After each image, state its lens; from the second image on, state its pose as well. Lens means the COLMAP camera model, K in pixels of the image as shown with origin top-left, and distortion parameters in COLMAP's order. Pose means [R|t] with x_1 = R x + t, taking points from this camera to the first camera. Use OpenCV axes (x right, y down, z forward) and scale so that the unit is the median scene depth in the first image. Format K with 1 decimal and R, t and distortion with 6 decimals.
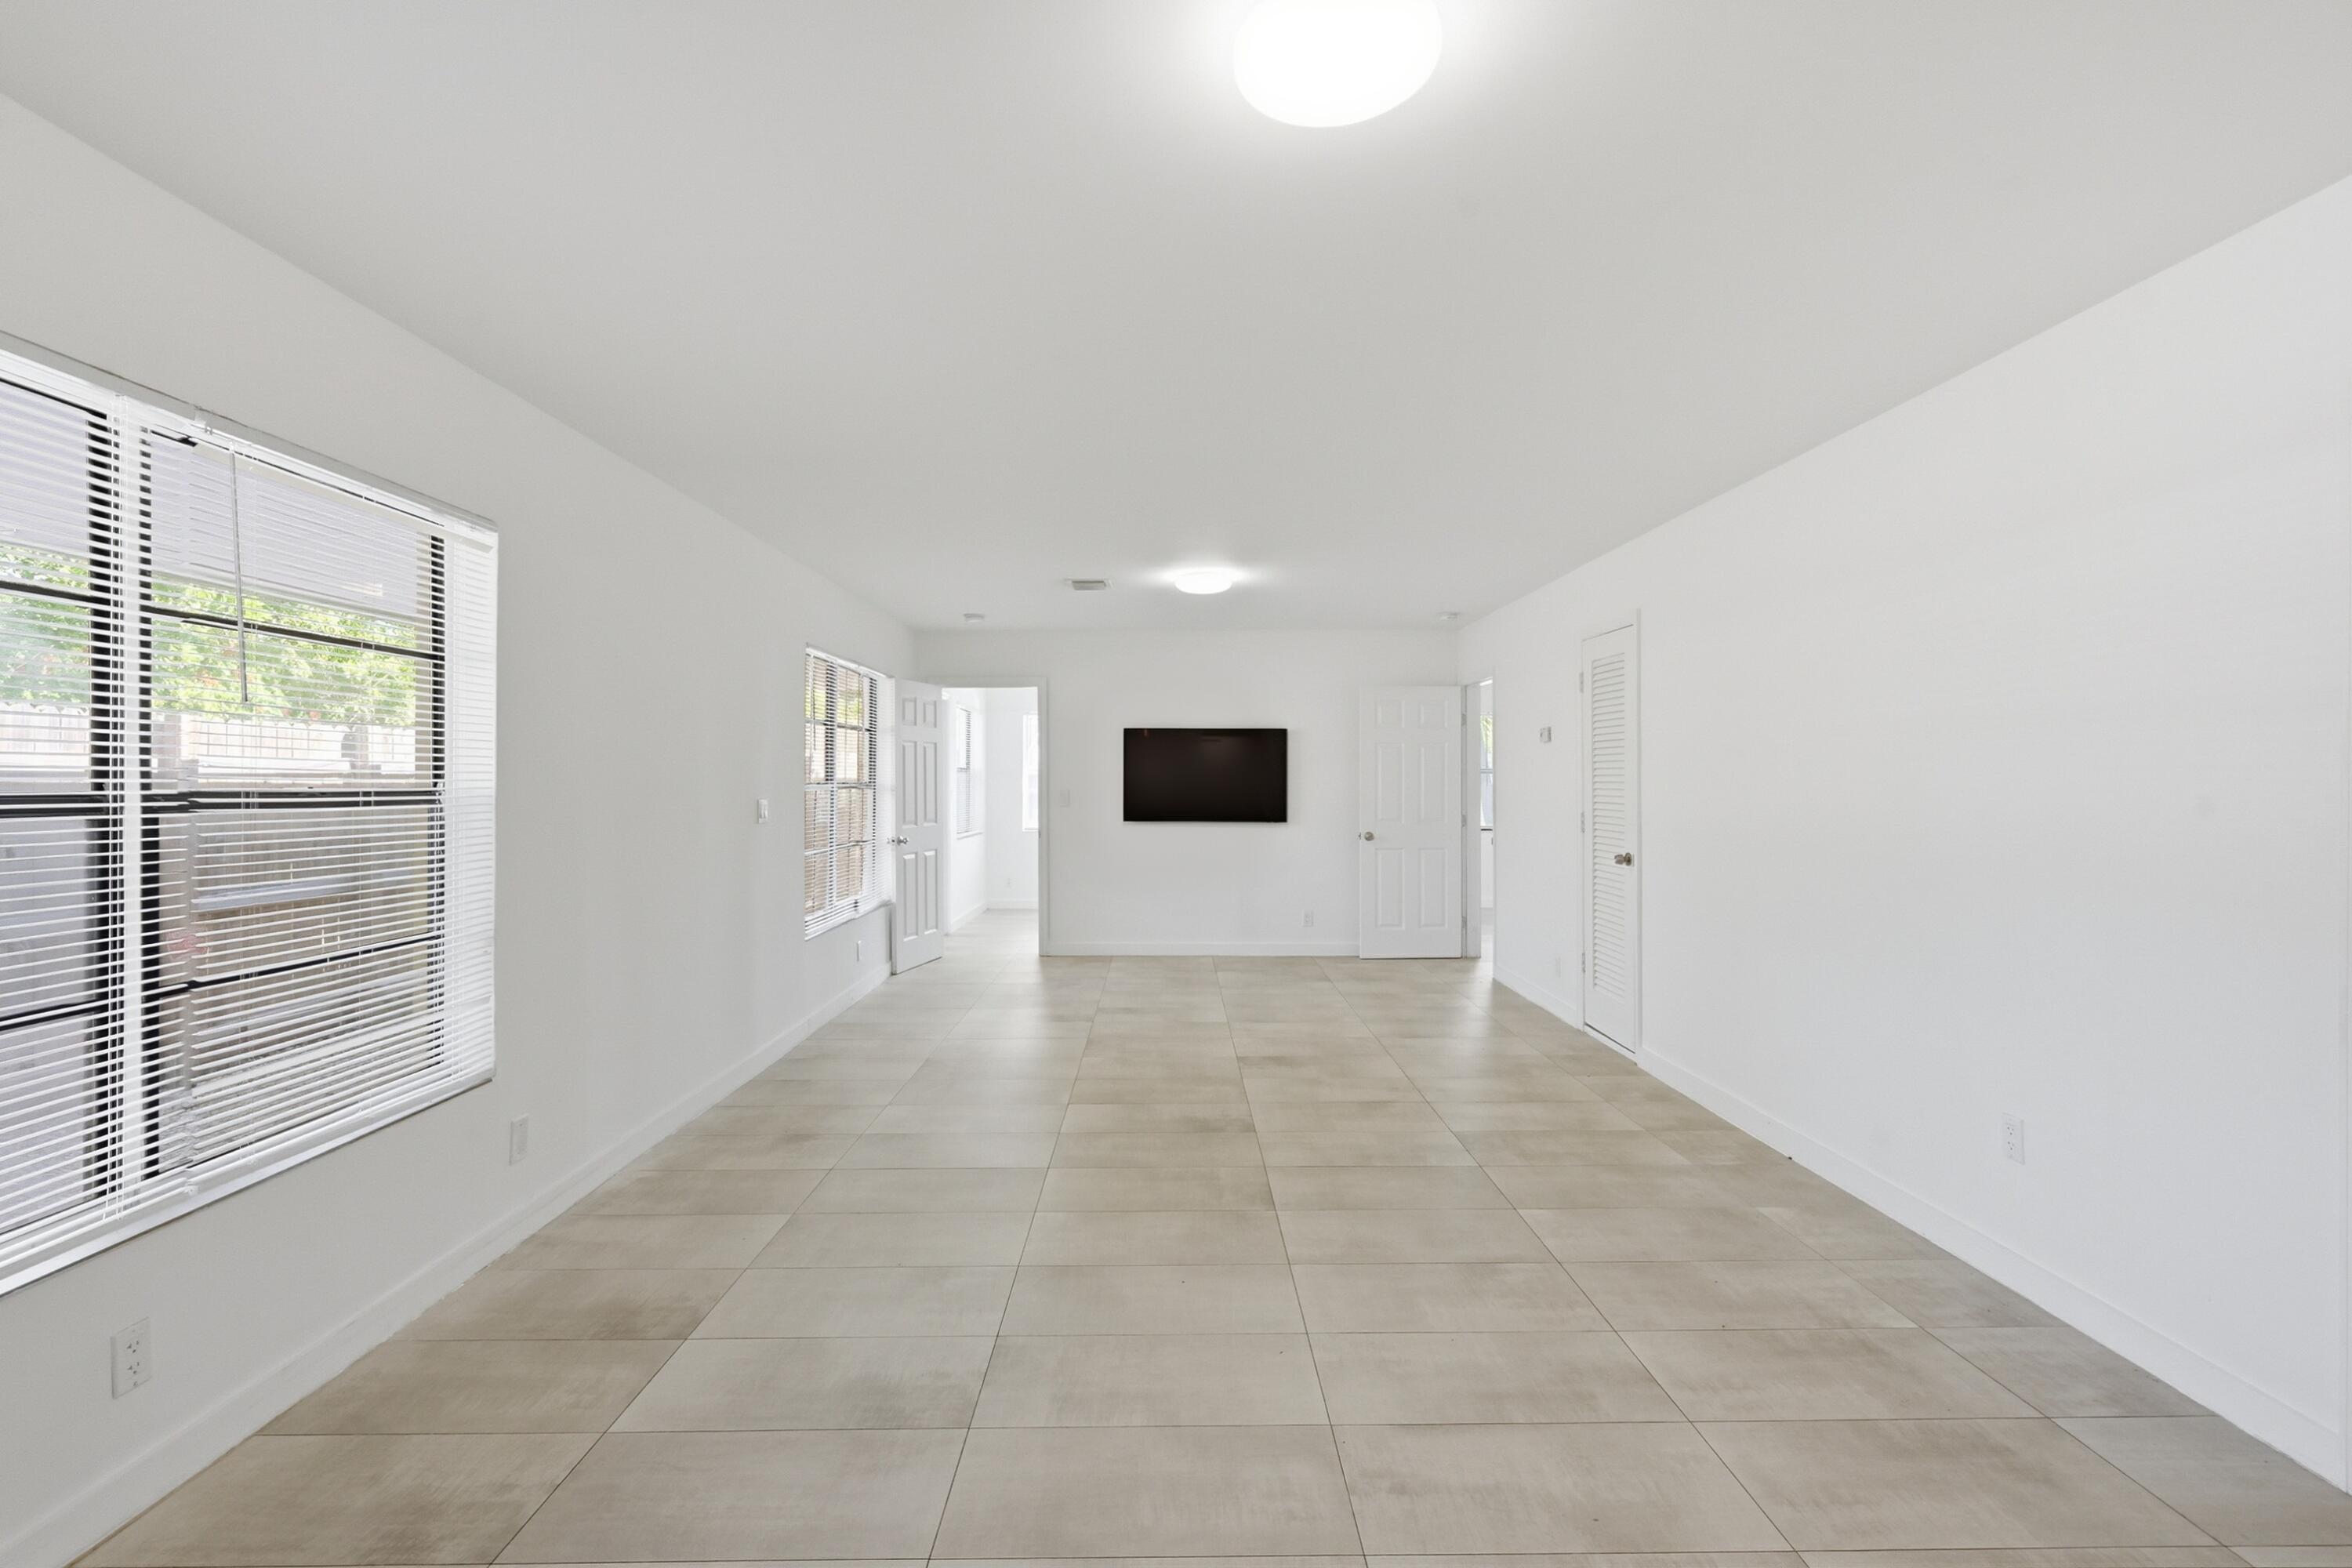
lens RADIAL K [[1052.9, 0, 1170.9], [0, 1052.9, 786.0], [0, 0, 1]] dist [0.002678, -0.000771]
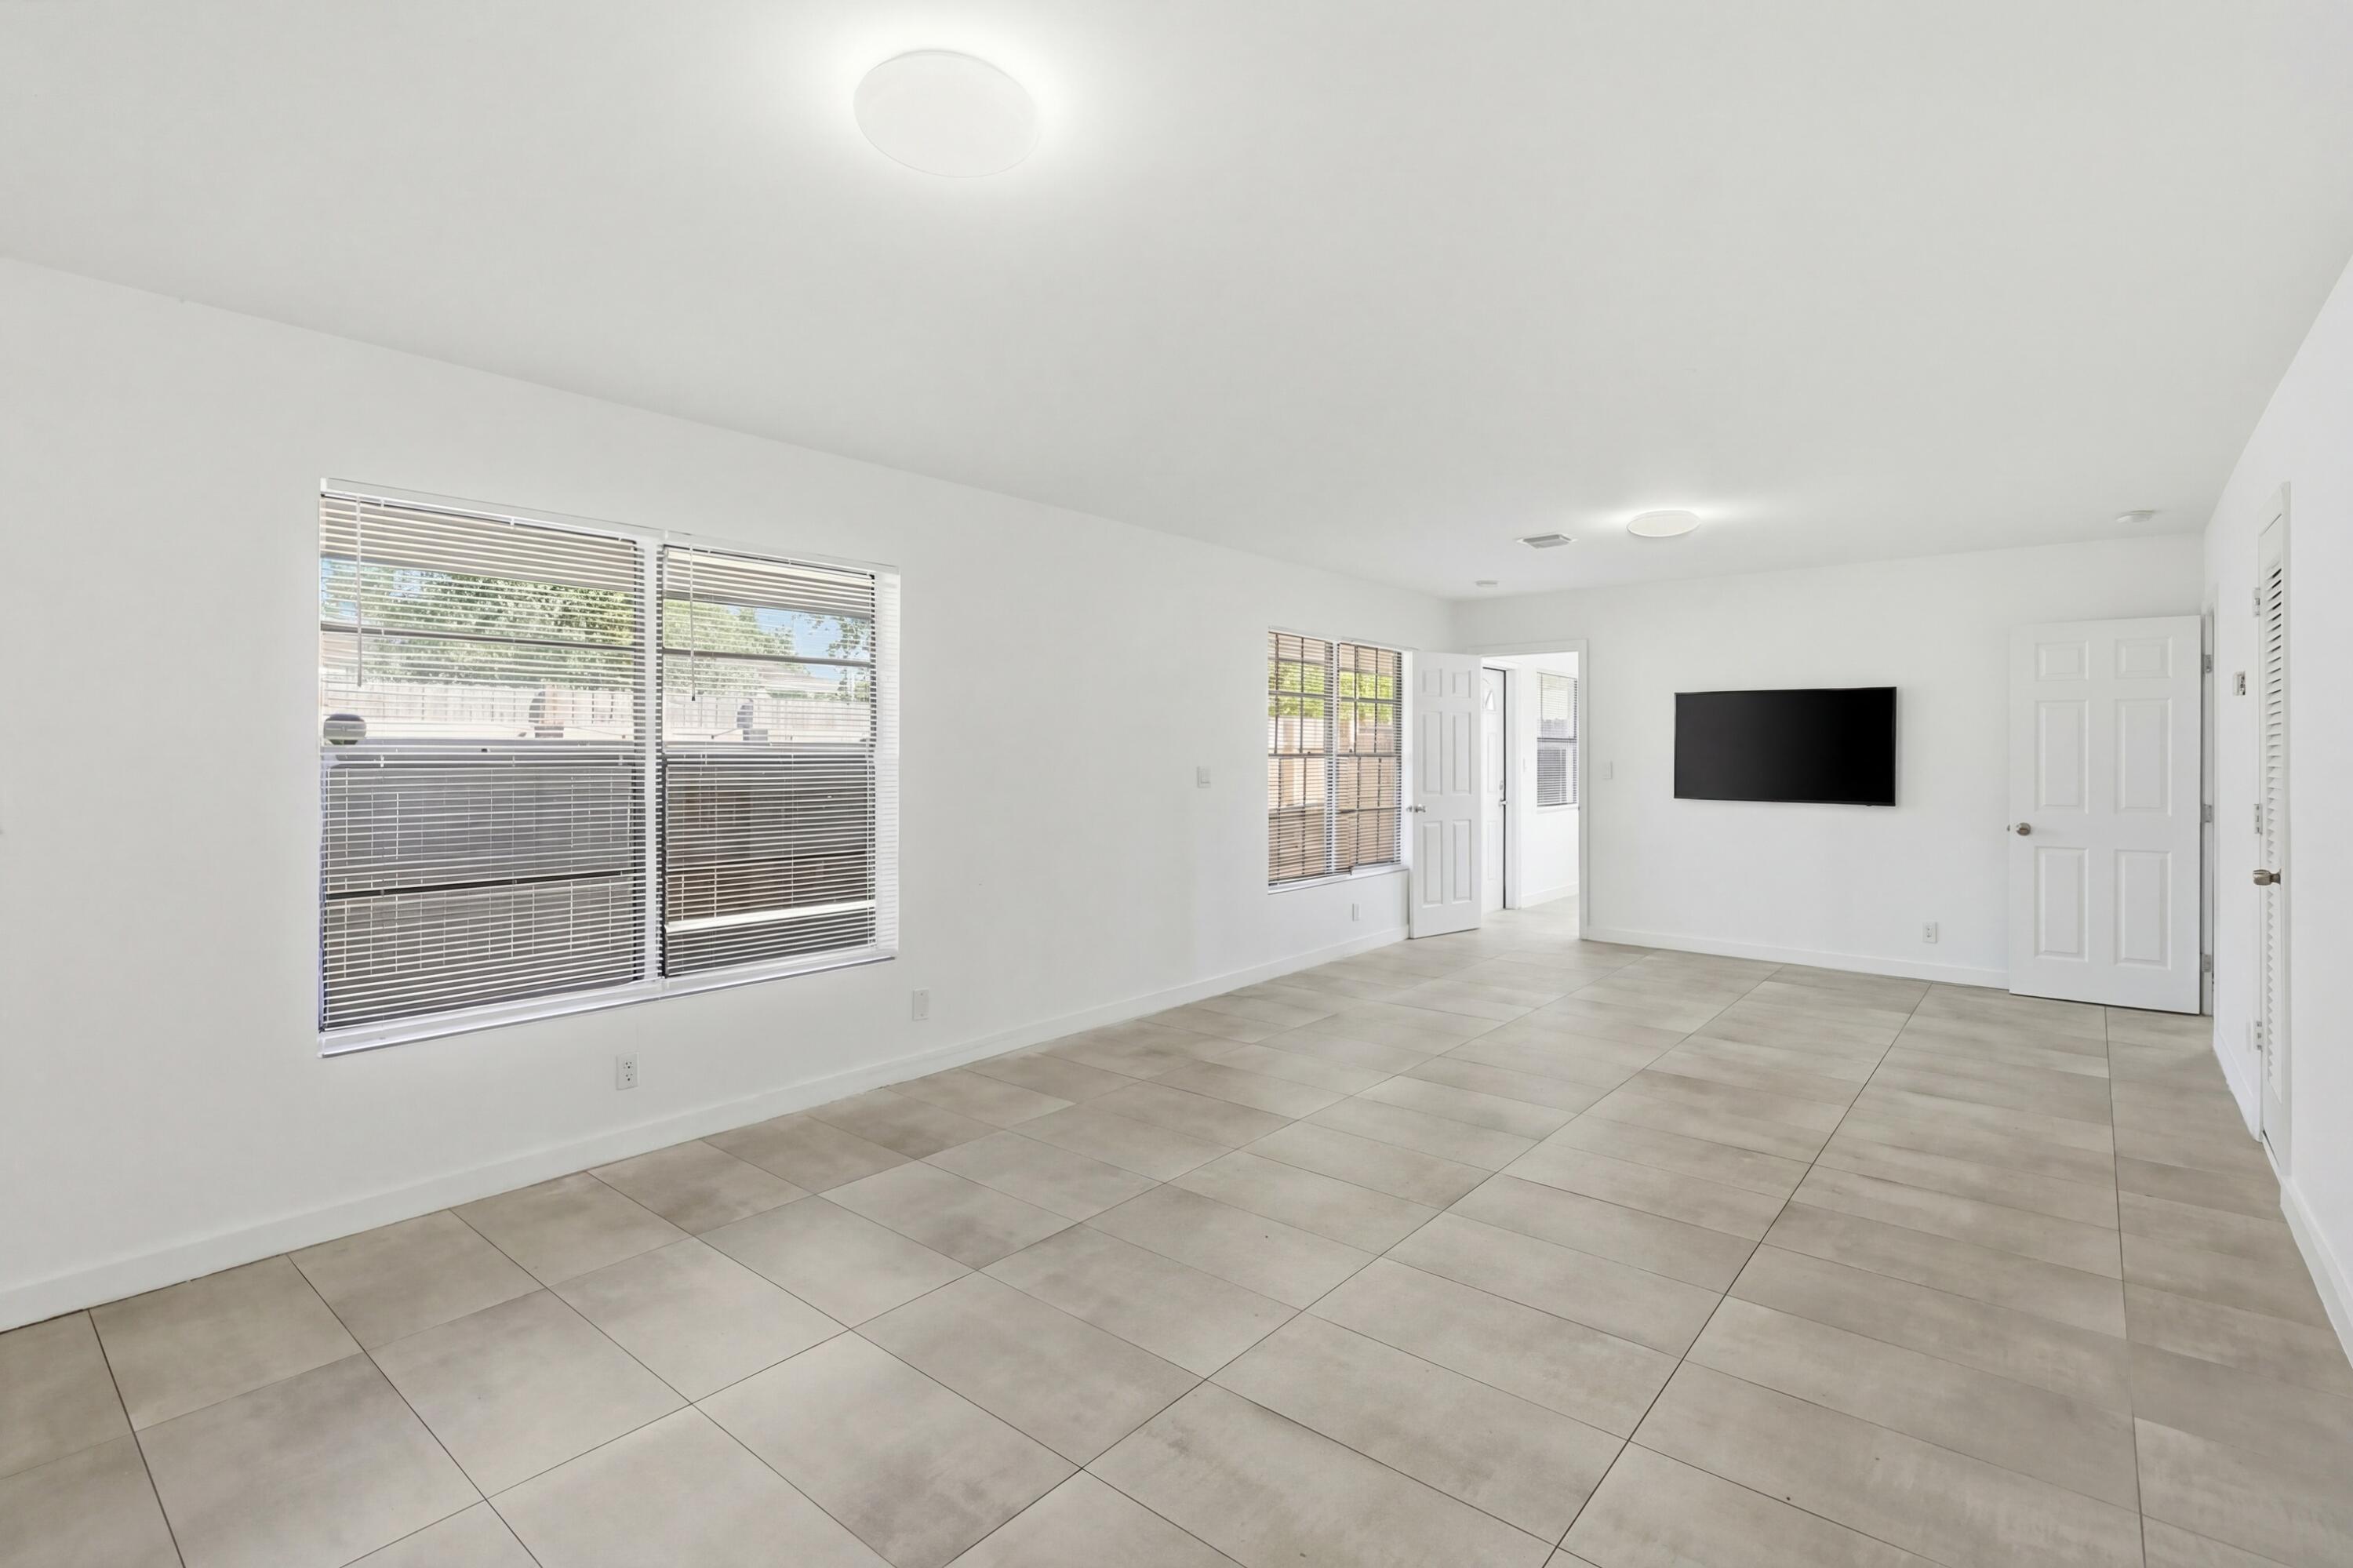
lens RADIAL K [[1053.4, 0, 1178.0], [0, 1053.4, 768.6], [0, 0, 1]] dist [0.002678, -0.000771]
pose [[0.758915, 0.011628, -0.651086, 0.474032], [-0.005381, 0.999918, 0.011586, 0.002193], [0.651167, -0.005289, 0.758916, 0.126036]]
